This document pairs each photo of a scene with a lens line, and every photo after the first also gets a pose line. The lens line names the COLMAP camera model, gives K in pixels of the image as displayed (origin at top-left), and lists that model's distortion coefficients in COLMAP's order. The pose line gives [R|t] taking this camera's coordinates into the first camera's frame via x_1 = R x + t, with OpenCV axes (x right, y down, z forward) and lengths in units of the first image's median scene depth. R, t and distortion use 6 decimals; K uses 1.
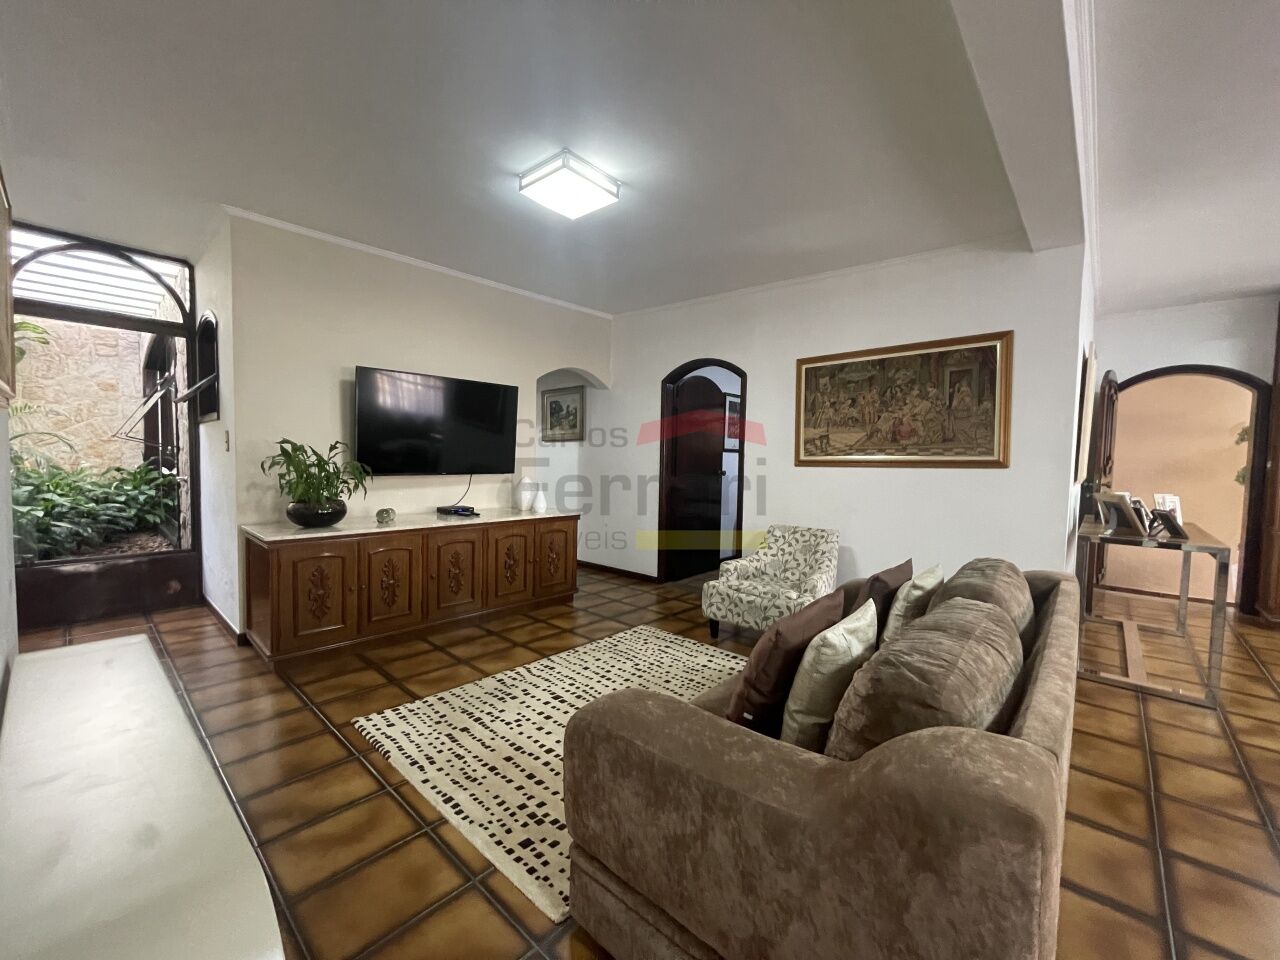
lens RADIAL K [[522.0, 0, 631.9], [0, 522.0, 482.0], [0, 0, 1]] dist [-0.001512, 0.000173]
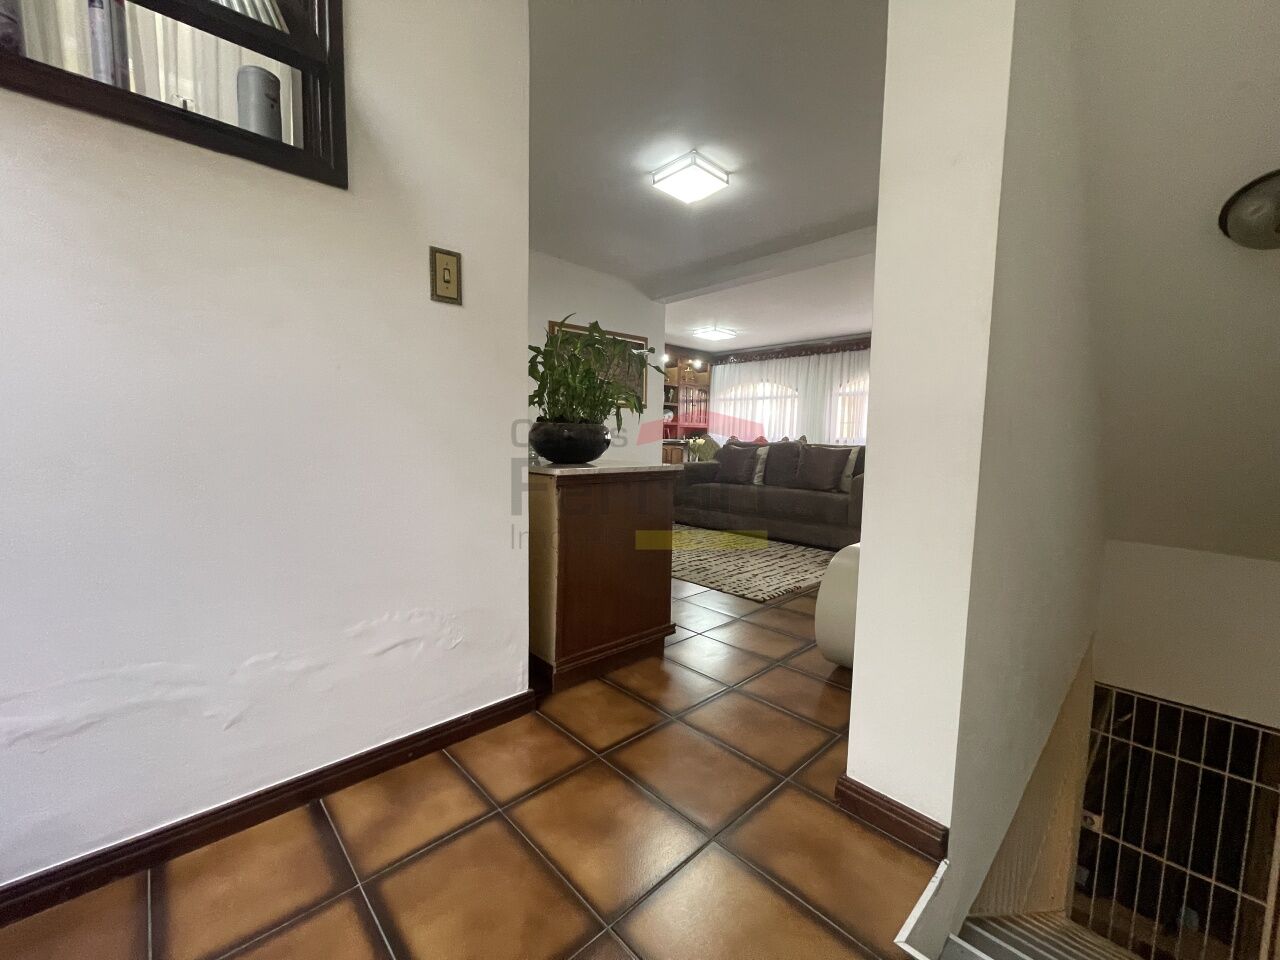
lens RADIAL K [[522.0, 0, 631.5], [0, 522.0, 477.8], [0, 0, 1]] dist [-0.001512, 0.000173]
pose [[0.079523, -0.106084, 0.991172, -1.697404], [0.027577, 0.994175, 0.104193, 0.040213], [-0.996451, 0.019048, 0.081985, 1.169818]]
